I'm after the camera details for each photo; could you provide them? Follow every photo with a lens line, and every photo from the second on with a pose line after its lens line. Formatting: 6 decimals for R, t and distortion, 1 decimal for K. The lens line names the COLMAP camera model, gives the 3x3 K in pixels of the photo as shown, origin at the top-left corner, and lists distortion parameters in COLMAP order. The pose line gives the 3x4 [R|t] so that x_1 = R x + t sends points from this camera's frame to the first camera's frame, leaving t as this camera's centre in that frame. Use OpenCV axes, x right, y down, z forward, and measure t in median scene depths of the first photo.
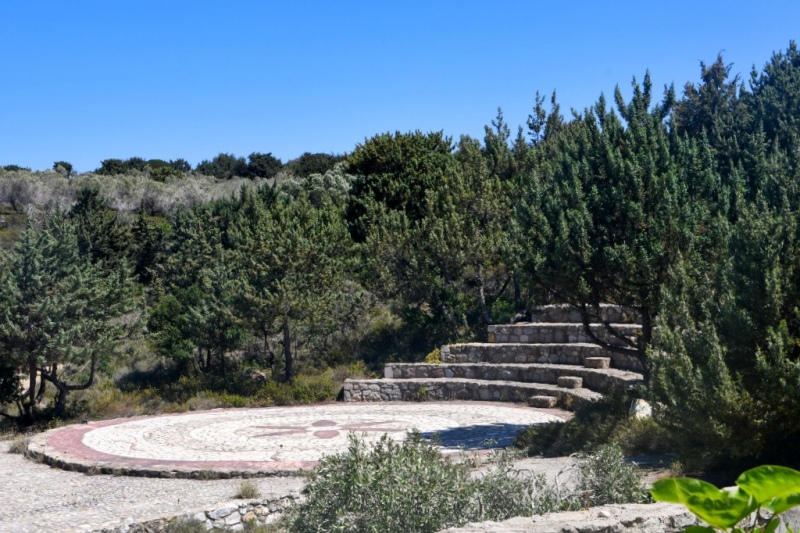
lens RADIAL K [[1730.6, 0, 399.3], [0, 1730.6, 267.2], [0, 0, 1]] dist [0.341321, 0.000000]
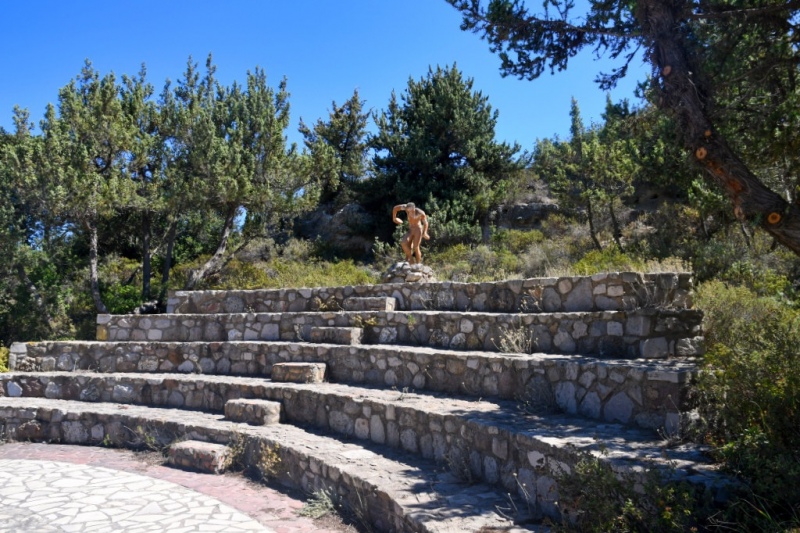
lens RADIAL K [[611.2, 0, 397.0], [0, 611.2, 263.3], [0, 0, 1]] dist [-0.054197, 0.004843]
pose [[0.888949, 0.083593, 0.450313, 0.049479], [-0.027225, 0.991109, -0.130240, 0.042899], [-0.457196, 0.103517, 0.883321, 0.775103]]
